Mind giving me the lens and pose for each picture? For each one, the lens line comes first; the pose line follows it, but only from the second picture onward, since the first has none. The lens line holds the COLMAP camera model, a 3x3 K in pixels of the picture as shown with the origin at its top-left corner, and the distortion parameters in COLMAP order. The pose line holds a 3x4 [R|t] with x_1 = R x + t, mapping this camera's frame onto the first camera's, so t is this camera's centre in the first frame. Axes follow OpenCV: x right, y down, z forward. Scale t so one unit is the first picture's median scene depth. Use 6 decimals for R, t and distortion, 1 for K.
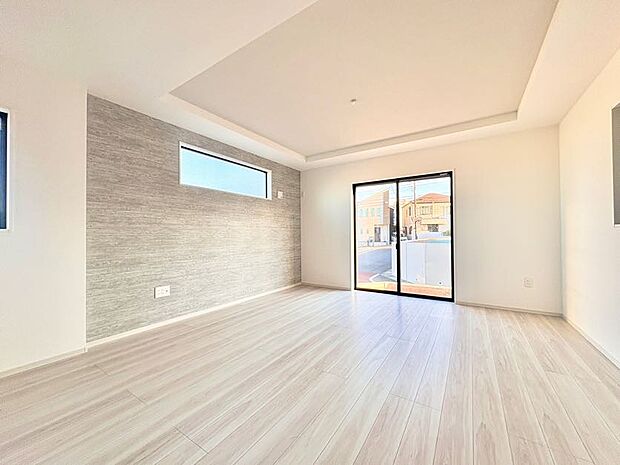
lens RADIAL K [[243.8, 0, 314.6], [0, 243.8, 232.7], [0, 0, 1]] dist [-0.000216, -0.000032]
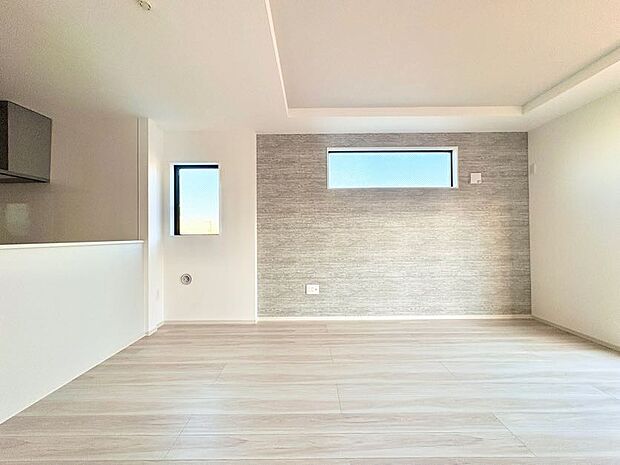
lens RADIAL K [[243.8, 0, 310.9], [0, 243.8, 235.3], [0, 0, 1]] dist [-0.000216, -0.000032]
pose [[0.542444, -0.003104, -0.840086, 0.268431], [0.012777, 0.999908, 0.004556, -0.007221], [0.839995, -0.013205, 0.542434, 0.360748]]
